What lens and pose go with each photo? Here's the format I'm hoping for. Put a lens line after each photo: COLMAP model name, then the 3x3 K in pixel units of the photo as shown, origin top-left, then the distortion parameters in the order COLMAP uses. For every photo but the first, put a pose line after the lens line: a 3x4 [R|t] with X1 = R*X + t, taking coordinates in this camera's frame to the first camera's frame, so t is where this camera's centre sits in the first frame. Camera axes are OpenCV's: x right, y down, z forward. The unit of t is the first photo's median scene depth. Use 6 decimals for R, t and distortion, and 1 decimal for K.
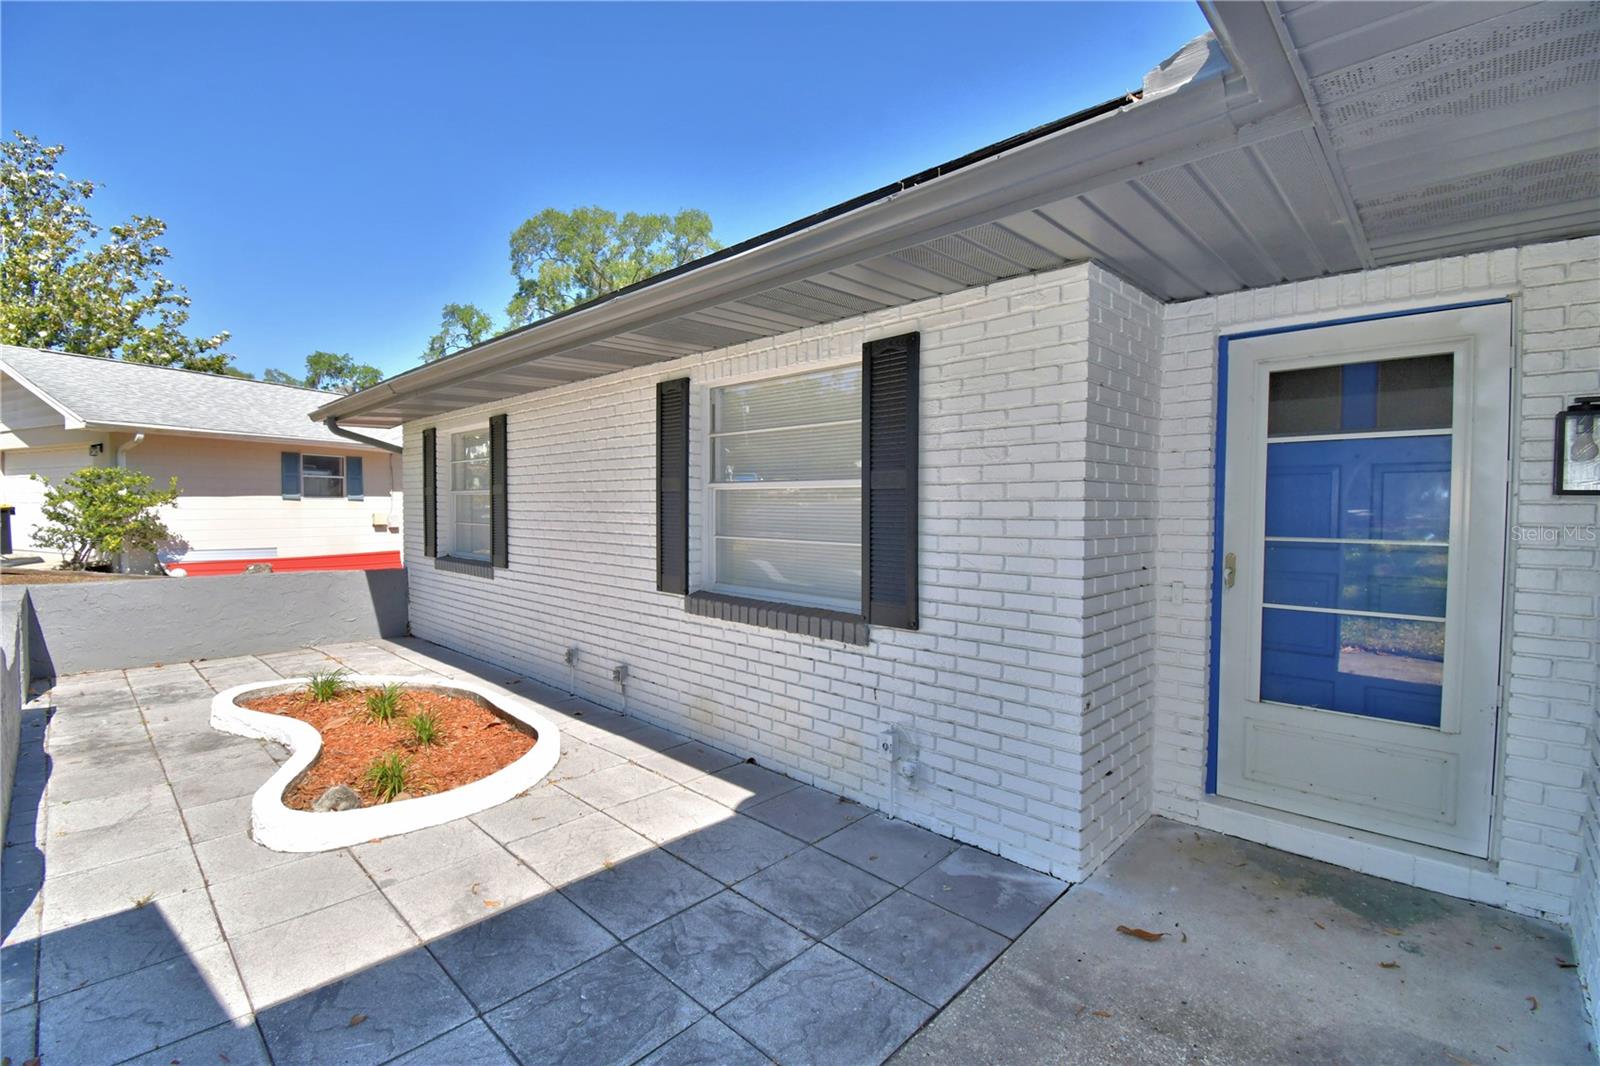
lens RADIAL K [[698.3, 0, 794.6], [0, 698.3, 528.7], [0, 0, 1]] dist [0.017079, -0.023464]
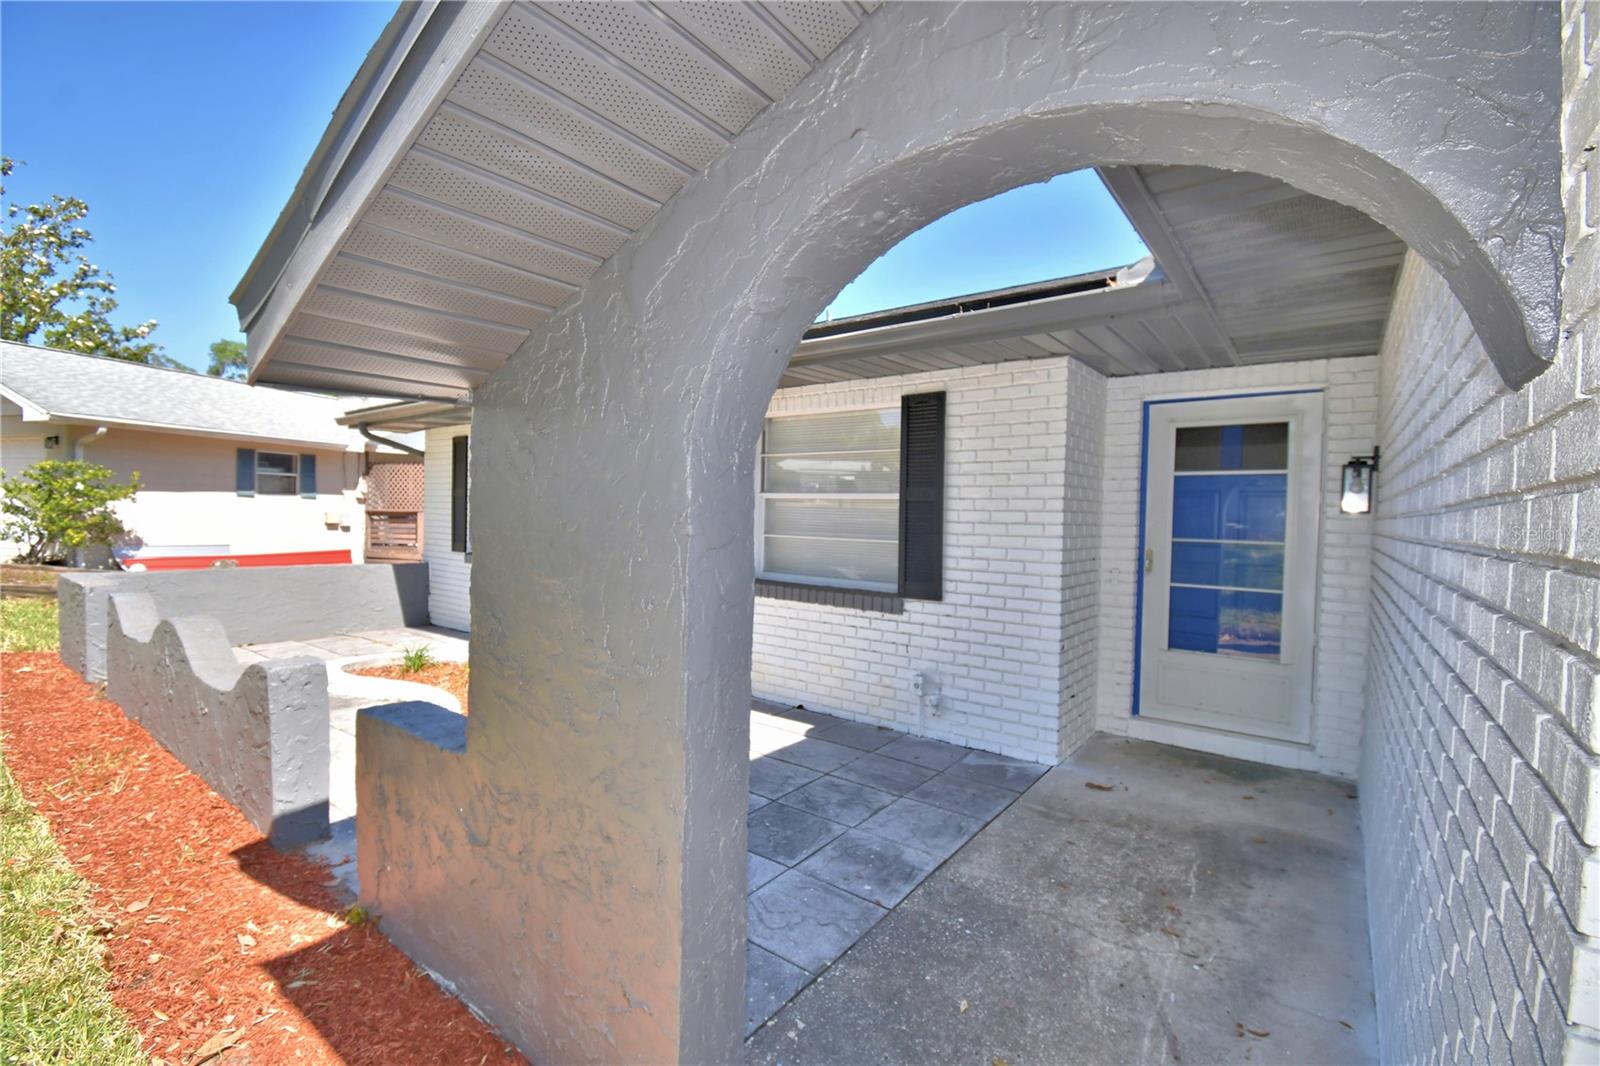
lens RADIAL K [[698.3, 0, 794.6], [0, 698.3, 528.7], [0, 0, 1]] dist [0.017079, -0.023464]
pose [[0.993370, 0.014200, 0.114079, -0.287256], [-0.013278, 0.999873, -0.008840, 0.014800], [-0.114190, 0.007267, 0.993432, -0.376399]]
